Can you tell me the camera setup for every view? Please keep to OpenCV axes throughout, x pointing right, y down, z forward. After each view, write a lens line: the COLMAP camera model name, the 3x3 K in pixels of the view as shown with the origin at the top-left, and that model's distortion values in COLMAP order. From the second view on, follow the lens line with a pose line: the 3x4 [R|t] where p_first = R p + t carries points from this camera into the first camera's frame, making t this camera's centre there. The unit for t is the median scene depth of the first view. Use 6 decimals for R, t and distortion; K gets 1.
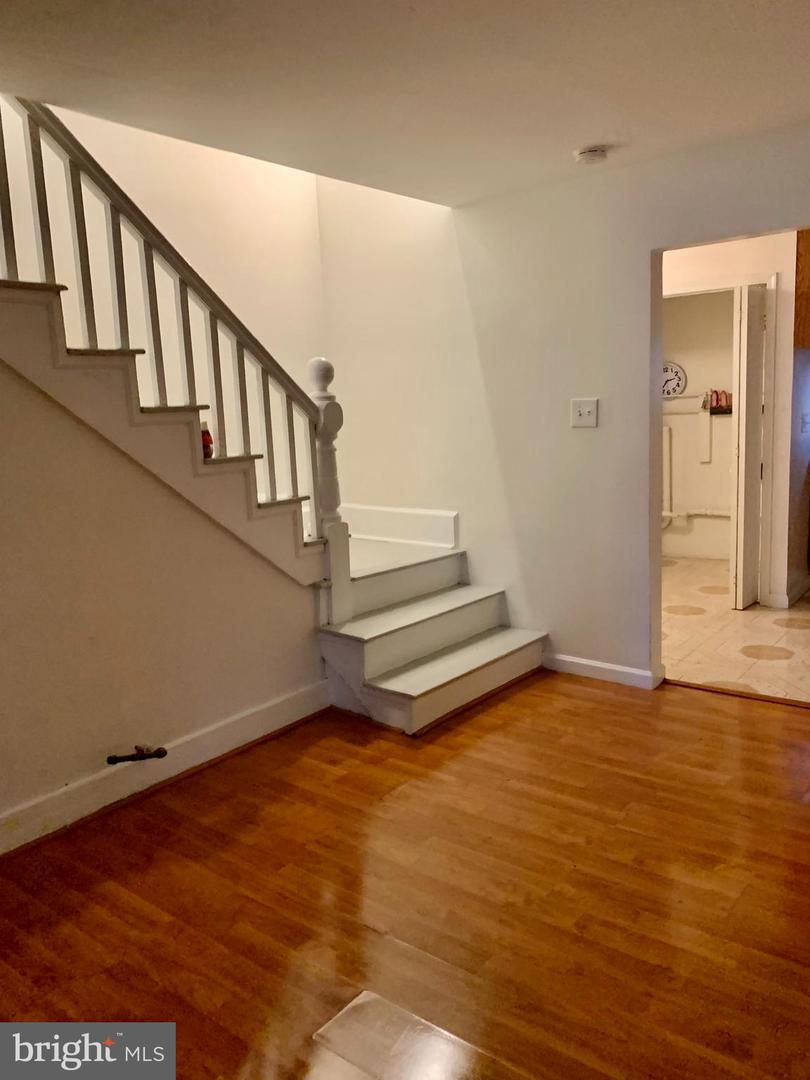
lens RADIAL K [[843.3, 0, 399.3], [0, 843.3, 538.2], [0, 0, 1]] dist [0.010284, -0.001023]
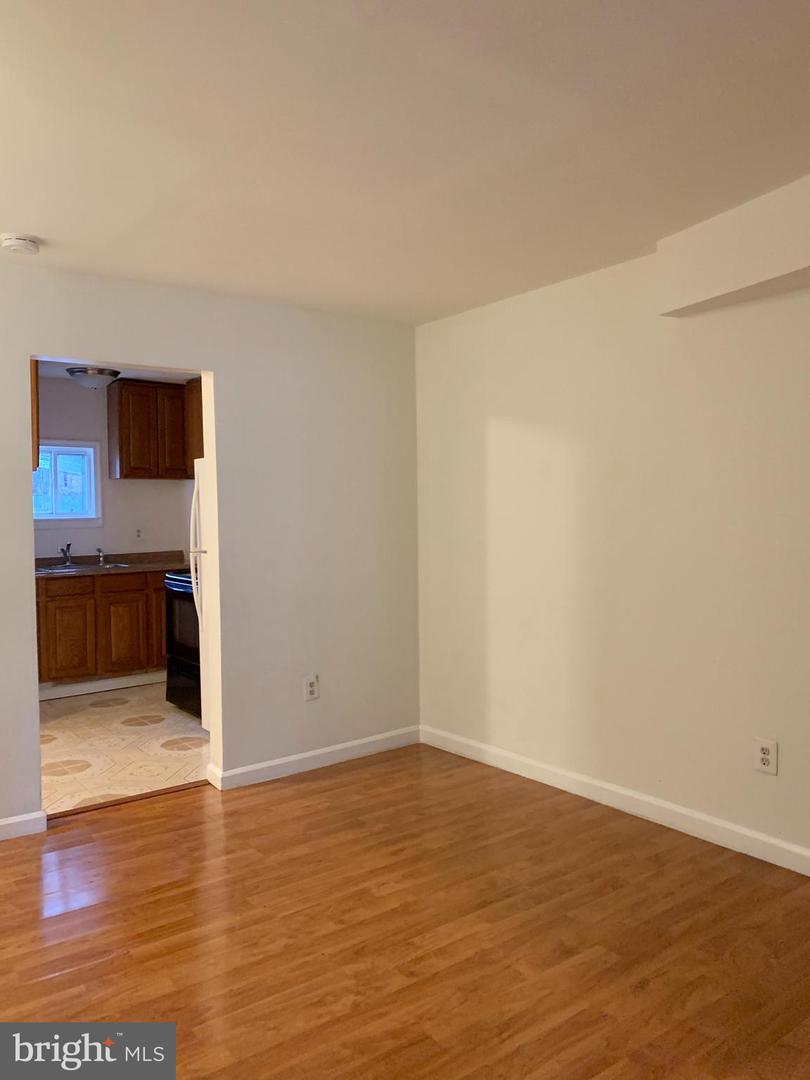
lens RADIAL K [[843.3, 0, 406.7], [0, 843.3, 545.2], [0, 0, 1]] dist [0.010284, -0.001023]
pose [[0.244923, -0.006706, 0.969519, -0.754664], [0.156202, 0.987186, -0.032632, -0.048342], [-0.956877, 0.159433, 0.242832, 0.583661]]
